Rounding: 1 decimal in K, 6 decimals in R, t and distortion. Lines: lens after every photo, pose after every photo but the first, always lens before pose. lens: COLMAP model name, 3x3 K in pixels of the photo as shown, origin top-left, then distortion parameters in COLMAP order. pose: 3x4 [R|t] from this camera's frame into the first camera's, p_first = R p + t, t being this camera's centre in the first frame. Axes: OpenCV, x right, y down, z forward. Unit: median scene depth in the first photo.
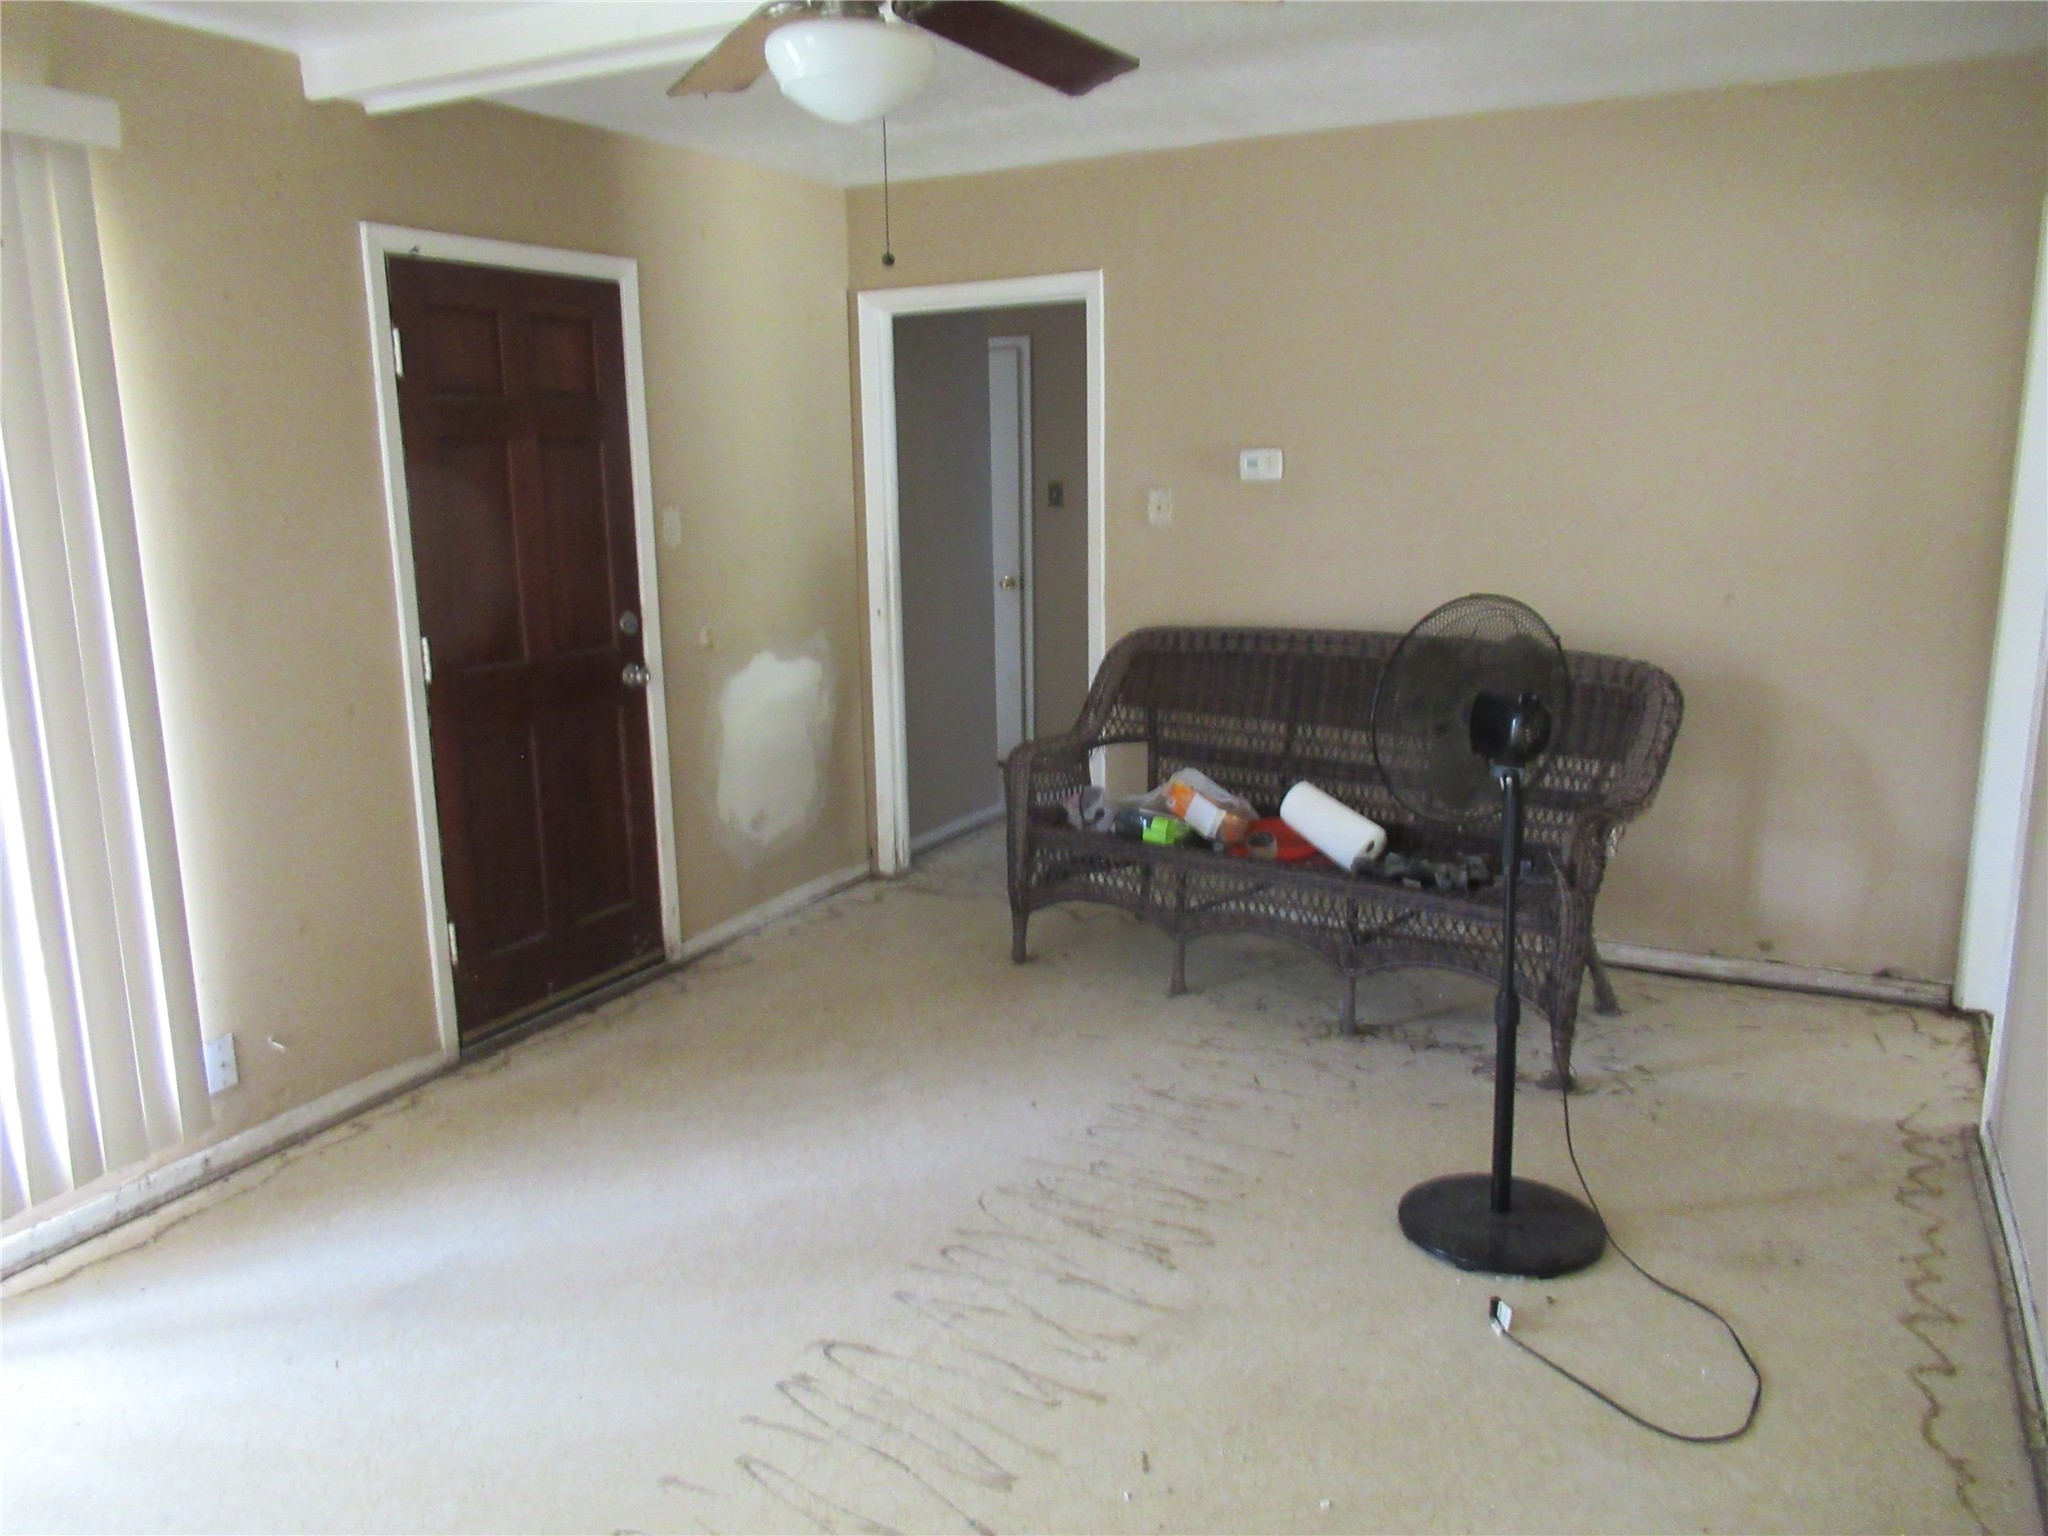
lens RADIAL K [[1530.4, 0, 1024.0], [0, 1530.4, 768.0], [0, 0, 1]] dist [-0.003570, -0.007097]
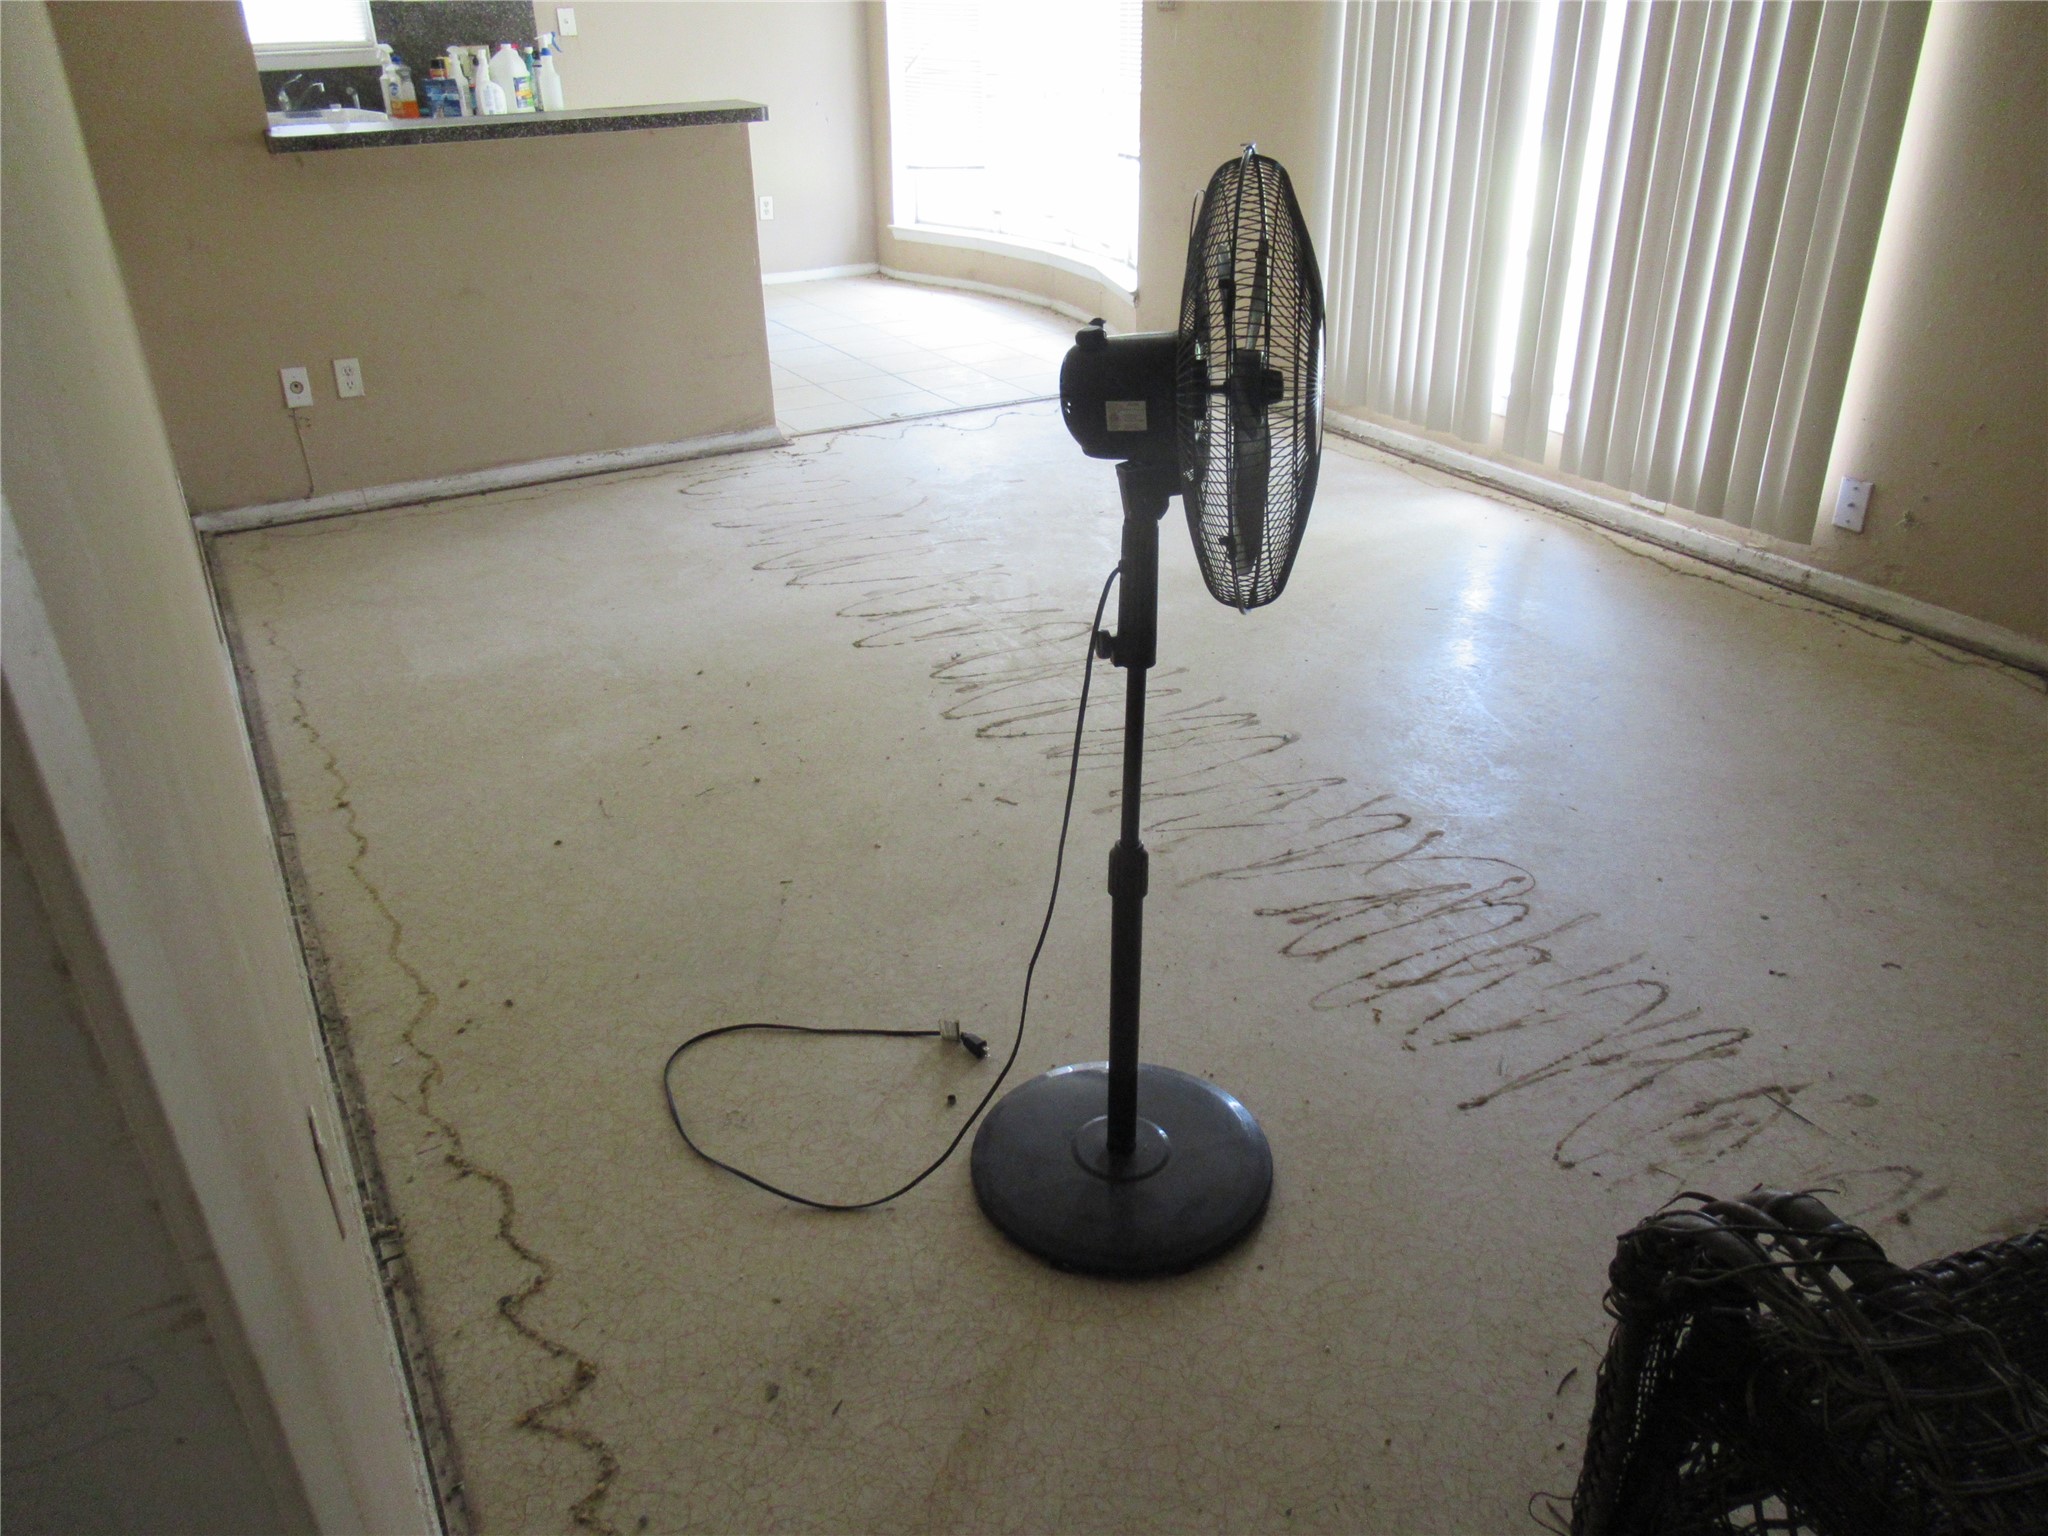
lens RADIAL K [[1530.4, 0, 1024.0], [0, 1530.4, 768.0], [0, 0, 1]] dist [-0.003570, -0.007097]
pose [[-0.554512, 0.411555, -0.723283, 0.676789], [-0.133042, 0.814126, 0.565243, -0.192727], [0.821472, 0.409661, -0.396688, 1.052756]]
